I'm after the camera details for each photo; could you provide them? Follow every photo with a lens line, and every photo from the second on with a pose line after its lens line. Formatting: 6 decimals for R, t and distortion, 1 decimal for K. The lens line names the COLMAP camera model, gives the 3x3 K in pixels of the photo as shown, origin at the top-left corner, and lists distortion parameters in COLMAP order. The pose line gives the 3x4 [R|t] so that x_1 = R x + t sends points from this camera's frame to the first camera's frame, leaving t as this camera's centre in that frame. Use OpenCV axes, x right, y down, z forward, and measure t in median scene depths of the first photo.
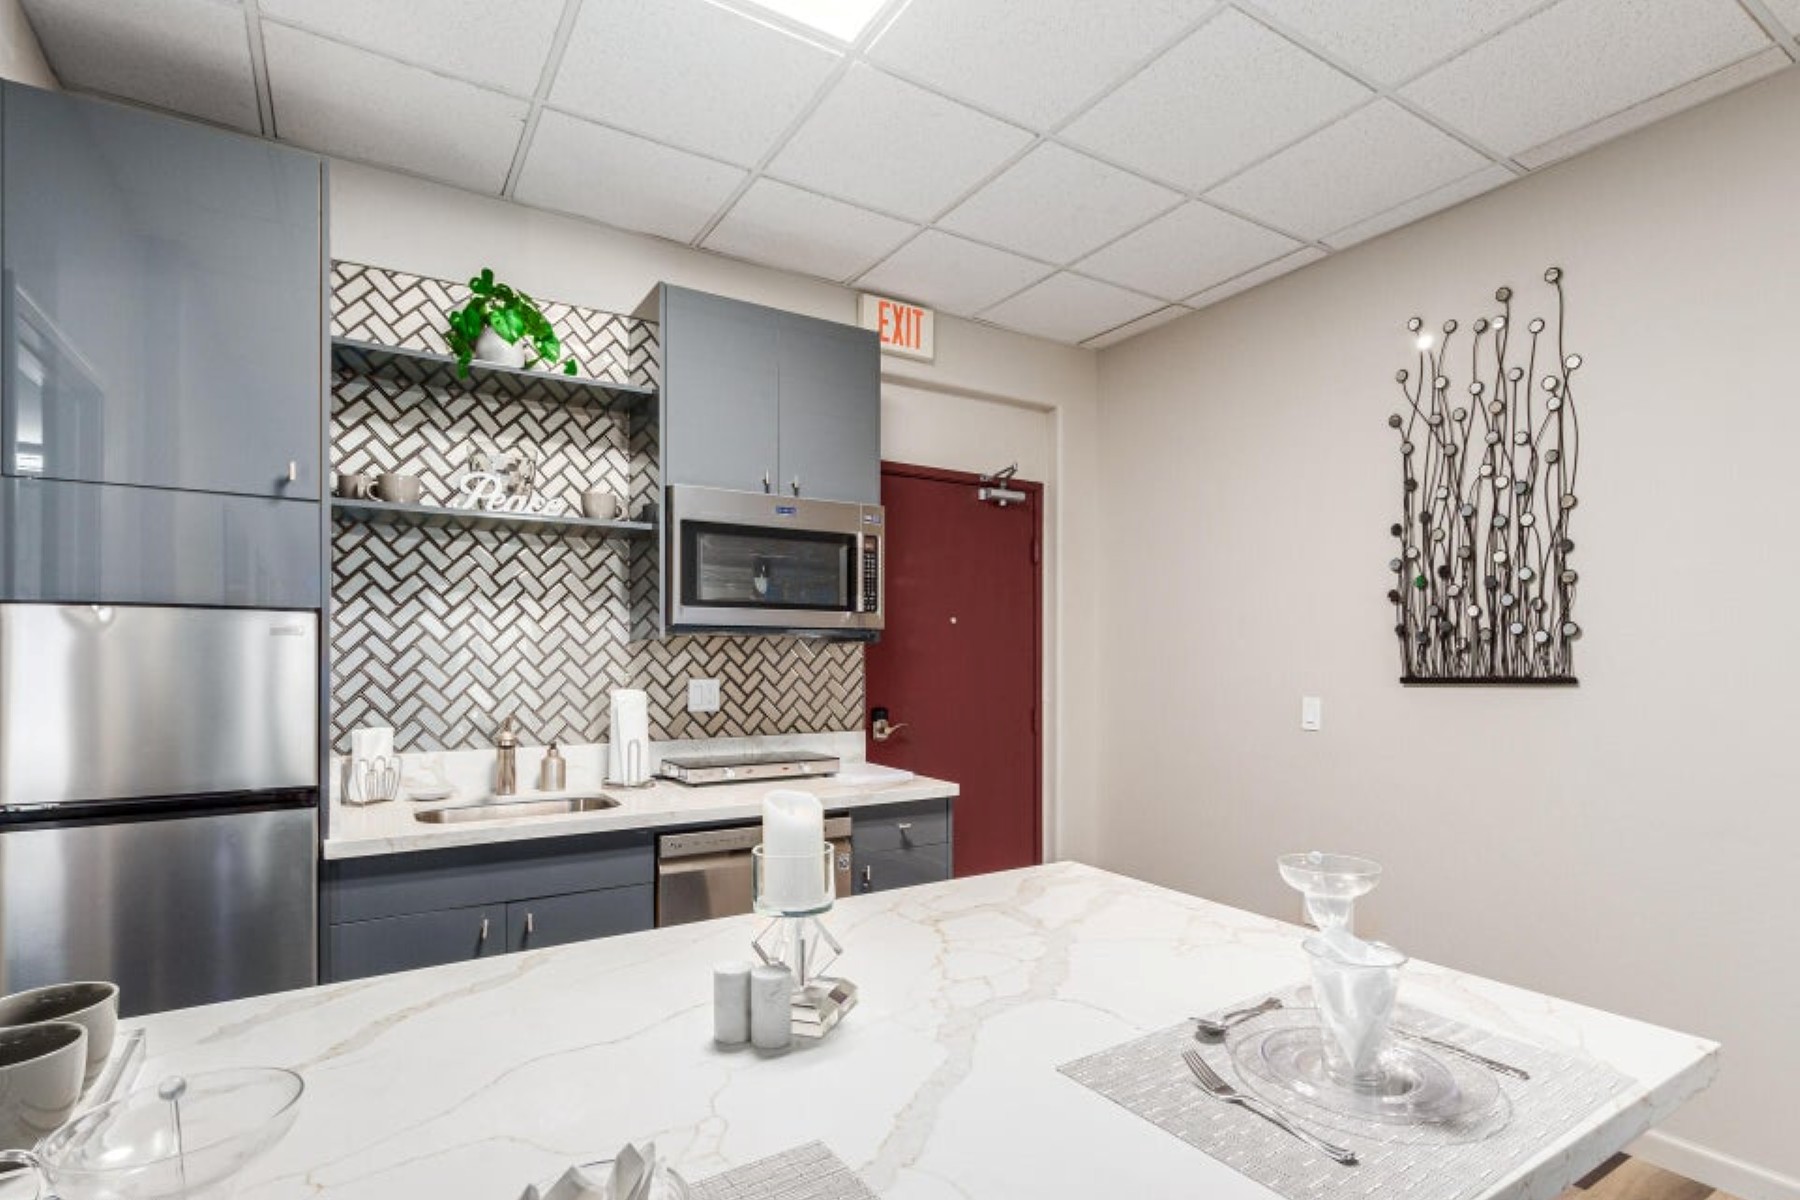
lens RADIAL K [[880.4, 0, 921.3], [0, 880.4, 653.8], [0, 0, 1]] dist [0.011396, 0.000579]
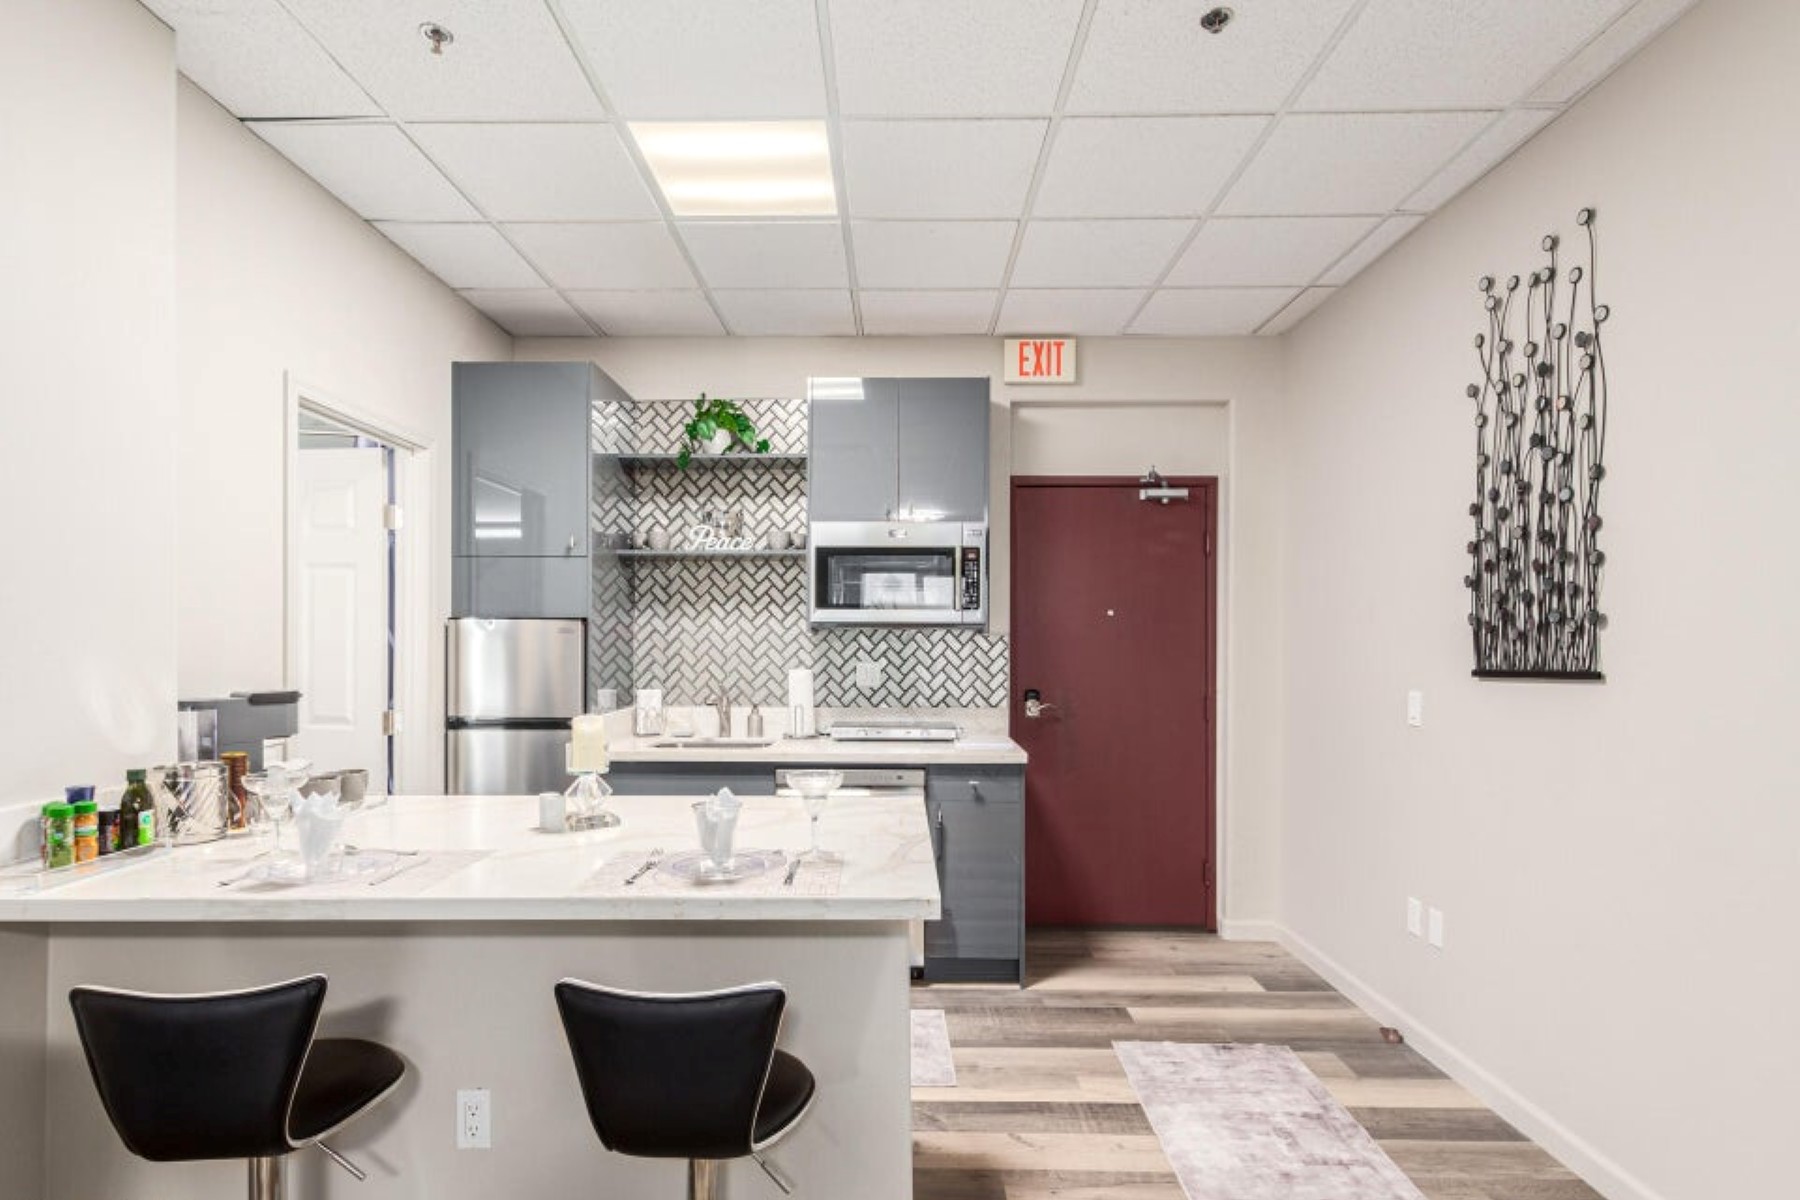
lens RADIAL K [[907.7, 0, 895.5], [0, 907.7, 644.8], [0, 0, 1]] dist [0.006711, 0.000645]
pose [[0.839397, 0.002181, -0.543515, 0.546557], [-0.000492, 0.999995, 0.003254, -0.002244], [0.543519, -0.002465, 0.839393, -0.120404]]
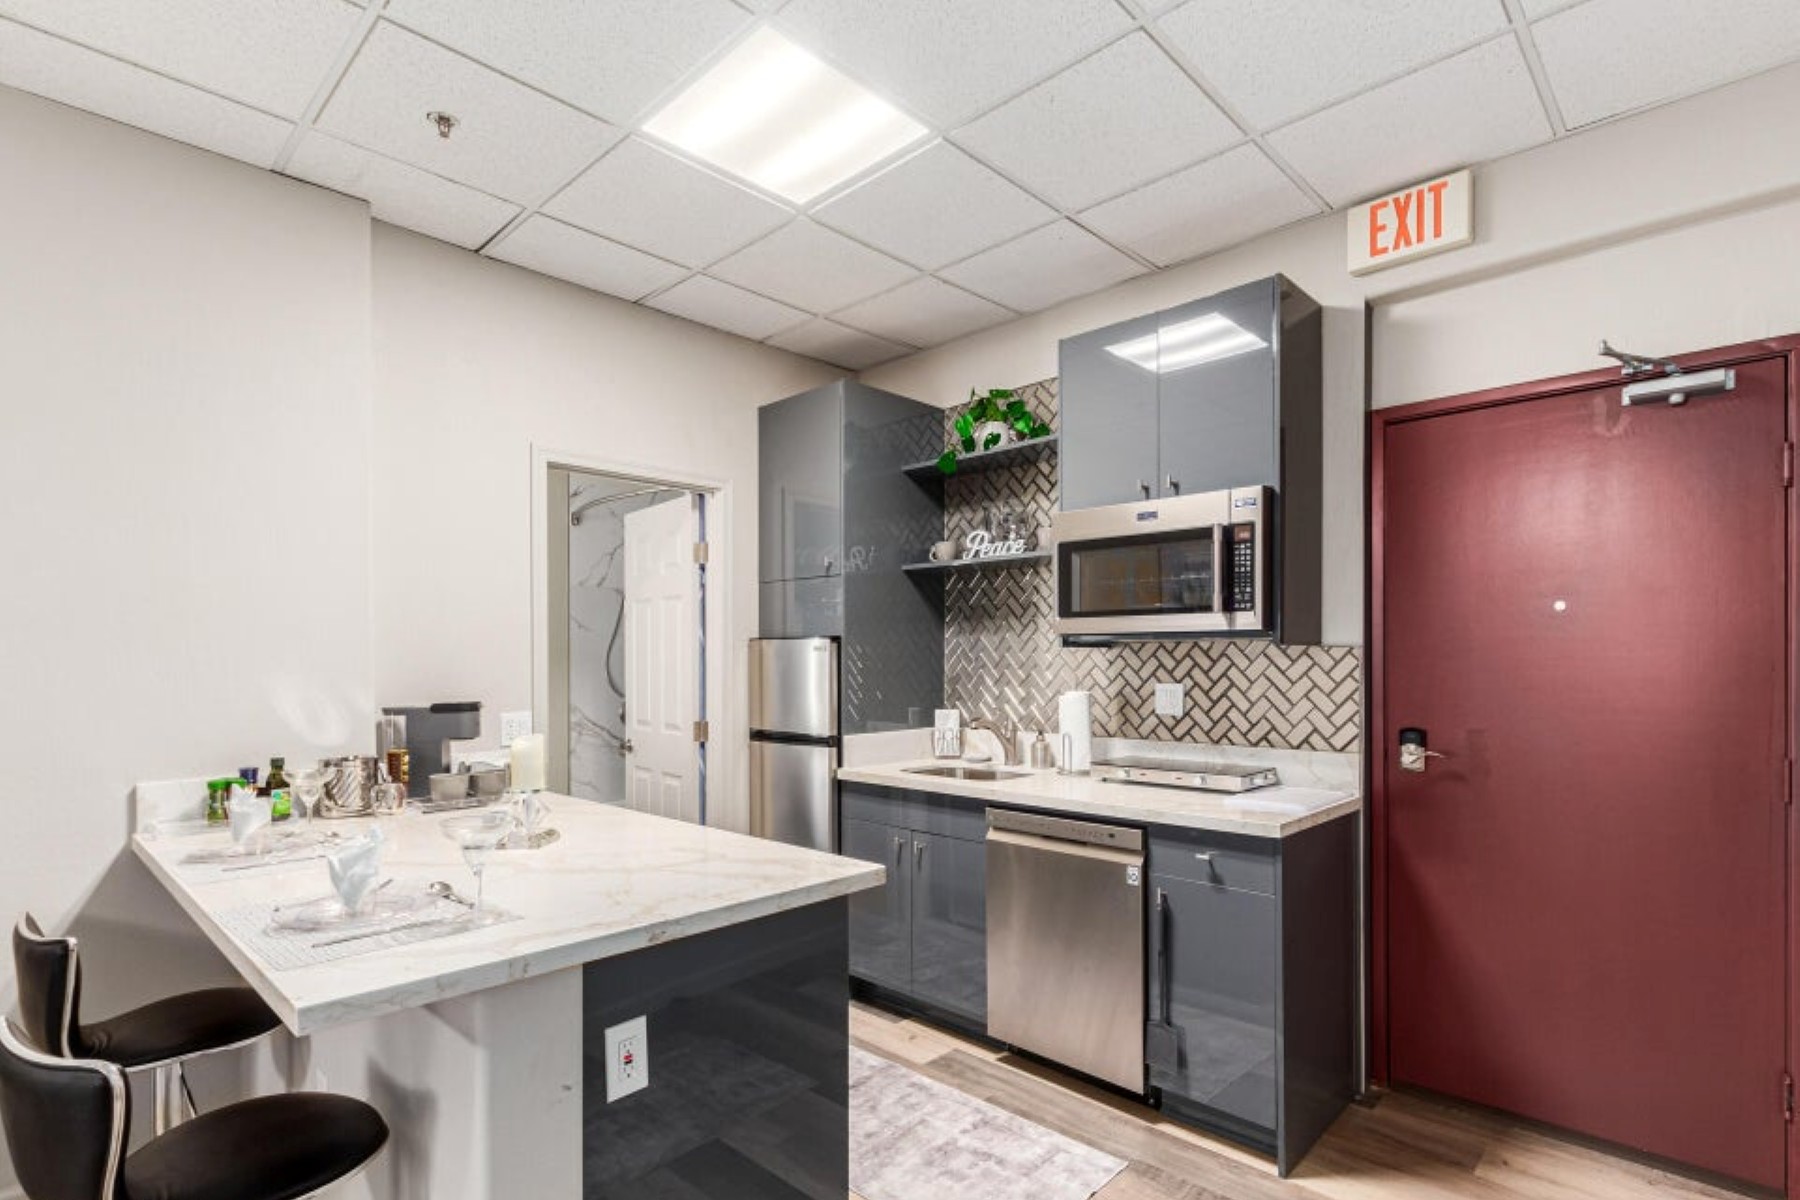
lens RADIAL K [[887.4, 0, 926.4], [0, 887.4, 662.4], [0, 0, 1]] dist [0.011646, 0.000428]
pose [[0.249409, 0.001092, -0.968398, 0.719864], [0.006414, 0.999976, 0.002780, -0.001383], [0.968377, -0.006904, 0.249396, 0.486400]]
